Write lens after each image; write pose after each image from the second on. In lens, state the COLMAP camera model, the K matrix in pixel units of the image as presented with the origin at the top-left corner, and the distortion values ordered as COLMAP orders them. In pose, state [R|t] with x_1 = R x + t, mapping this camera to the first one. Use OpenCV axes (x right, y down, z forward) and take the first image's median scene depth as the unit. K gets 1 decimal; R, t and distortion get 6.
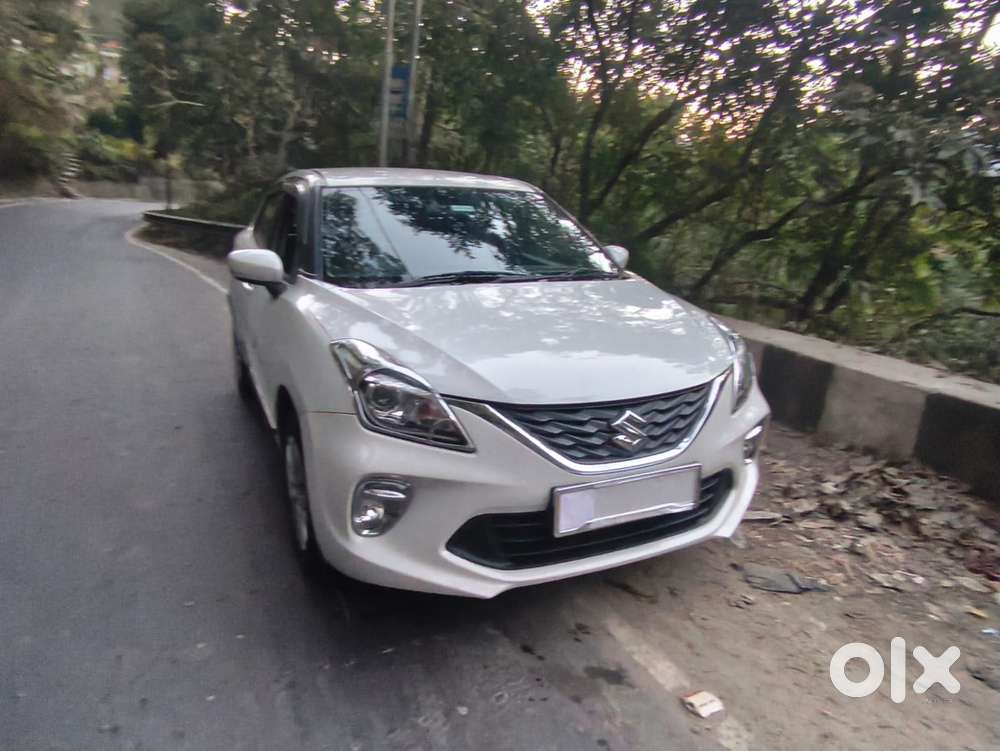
lens RADIAL K [[664.8, 0, 492.5], [0, 664.8, 373.6], [0, 0, 1]] dist [-0.010378, 0.007130]
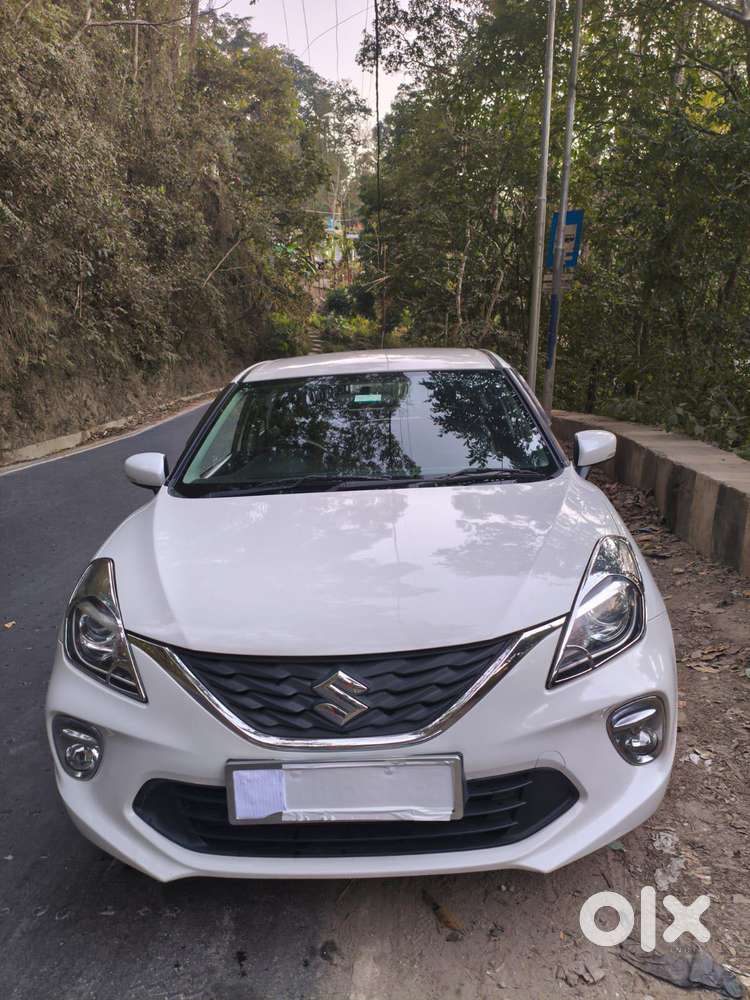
lens RADIAL K [[762.8, 0, 380.5], [0, 762.8, 498.1], [0, 0, 1]] dist [-0.004342, -0.010952]
pose [[0.885759, 0.005892, -0.464108, 0.518363], [-0.040822, 0.997033, -0.065253, -0.068670], [0.462346, 0.076744, 0.883372, 0.191377]]
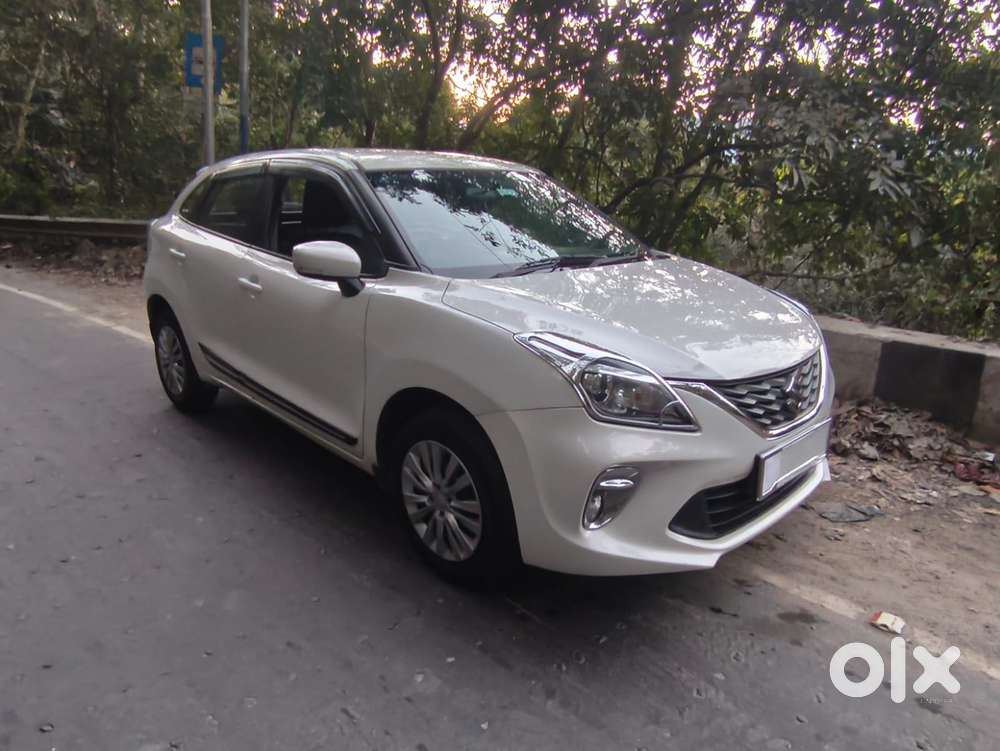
lens RADIAL K [[664.8, 0, 493.0], [0, 664.8, 370.3], [0, 0, 1]] dist [-0.010378, 0.007130]
pose [[0.949801, -0.093741, 0.298482, -0.474192], [0.086676, 0.995555, 0.036849, -0.030513], [-0.300609, -0.009128, 0.953704, 0.084340]]
